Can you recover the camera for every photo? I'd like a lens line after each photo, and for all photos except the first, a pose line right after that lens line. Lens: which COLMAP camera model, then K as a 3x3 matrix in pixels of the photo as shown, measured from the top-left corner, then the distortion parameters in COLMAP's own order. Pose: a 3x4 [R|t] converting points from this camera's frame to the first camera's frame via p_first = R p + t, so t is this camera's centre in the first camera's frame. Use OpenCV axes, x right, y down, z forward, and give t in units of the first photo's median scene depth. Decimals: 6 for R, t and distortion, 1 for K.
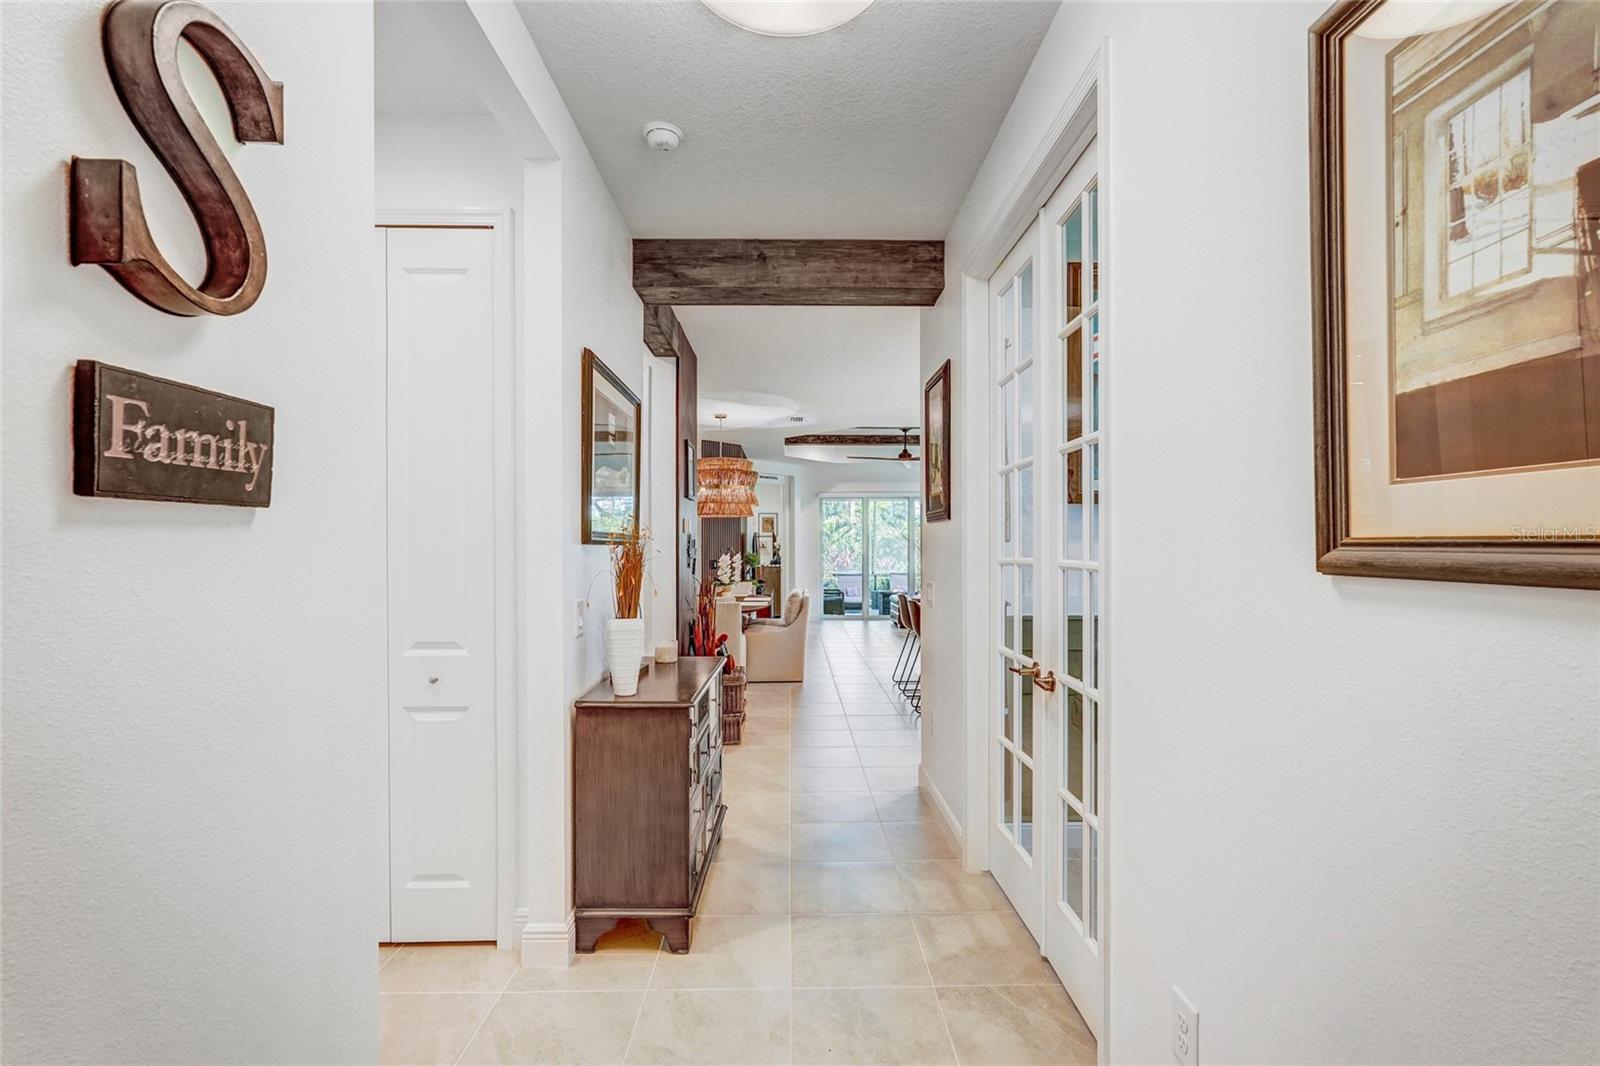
lens RADIAL K [[717.6, 0, 804.4], [0, 717.6, 523.1], [0, 0, 1]] dist [-0.013765, 0.007890]
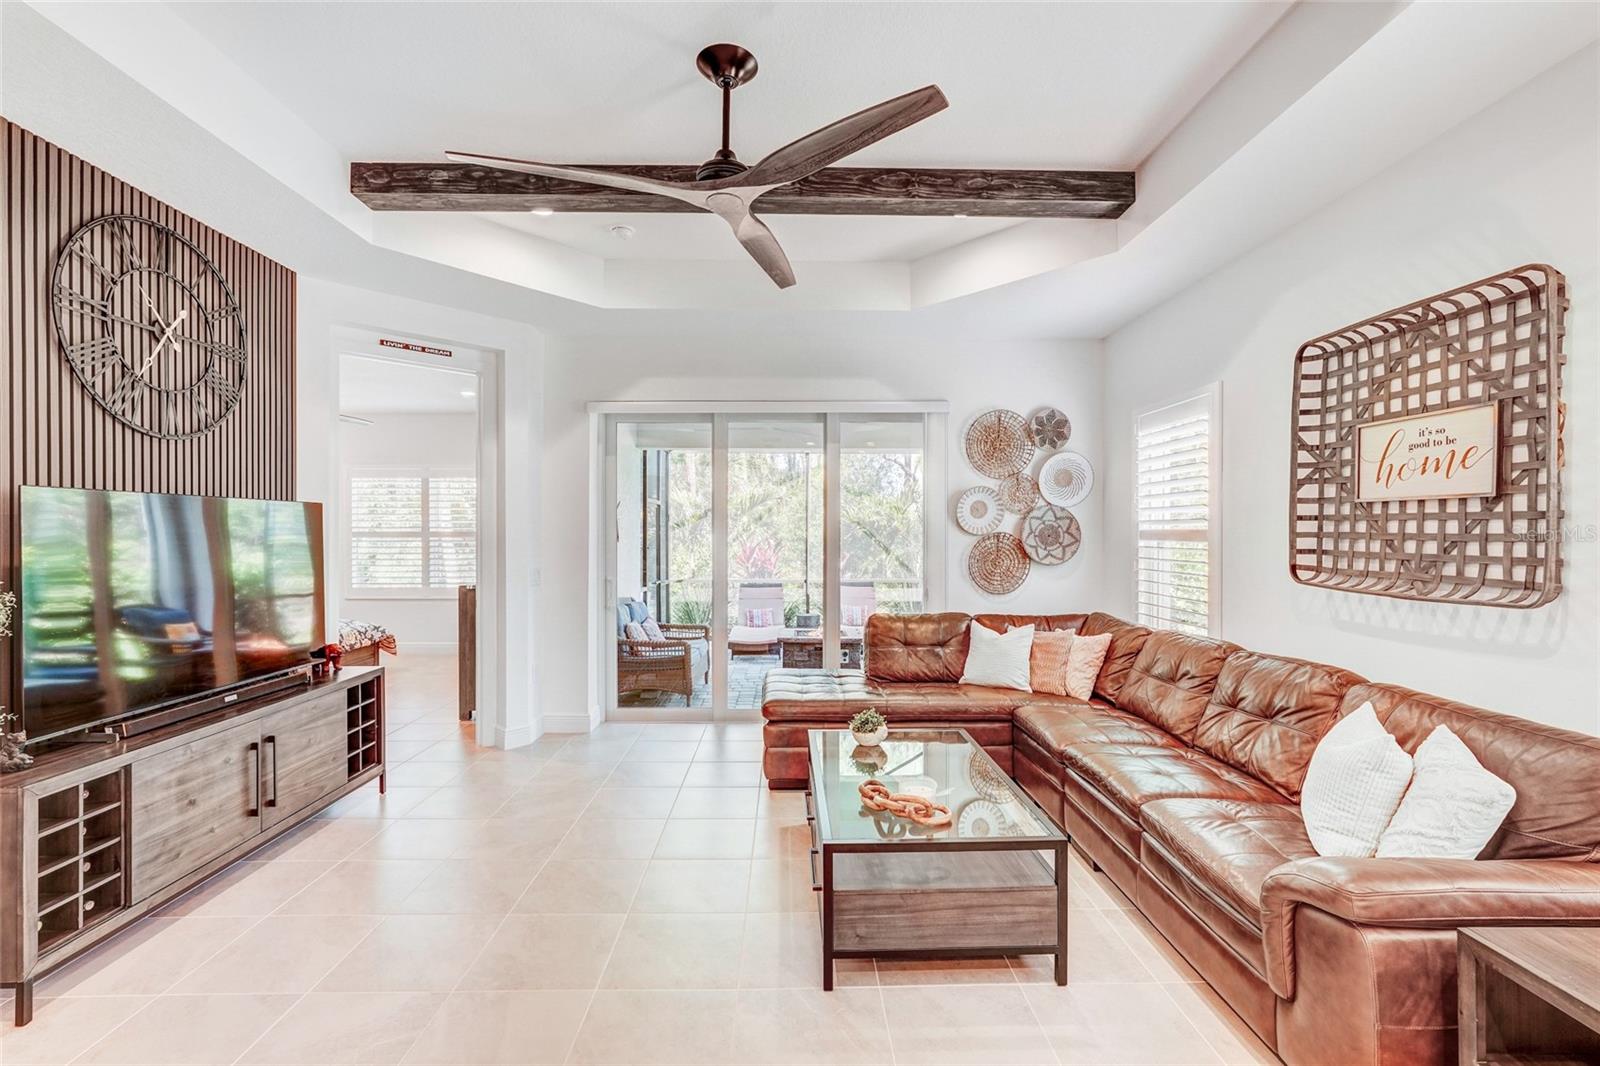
lens RADIAL K [[714.1, 0, 797.9], [0, 714.1, 531.5], [0, 0, 1]] dist [-0.014301, 0.008387]
pose [[0.999987, 0.003050, 0.004146, 0.135098], [-0.003173, 0.999546, 0.029947, 0.016267], [-0.004053, -0.029960, 0.999543, 0.610445]]
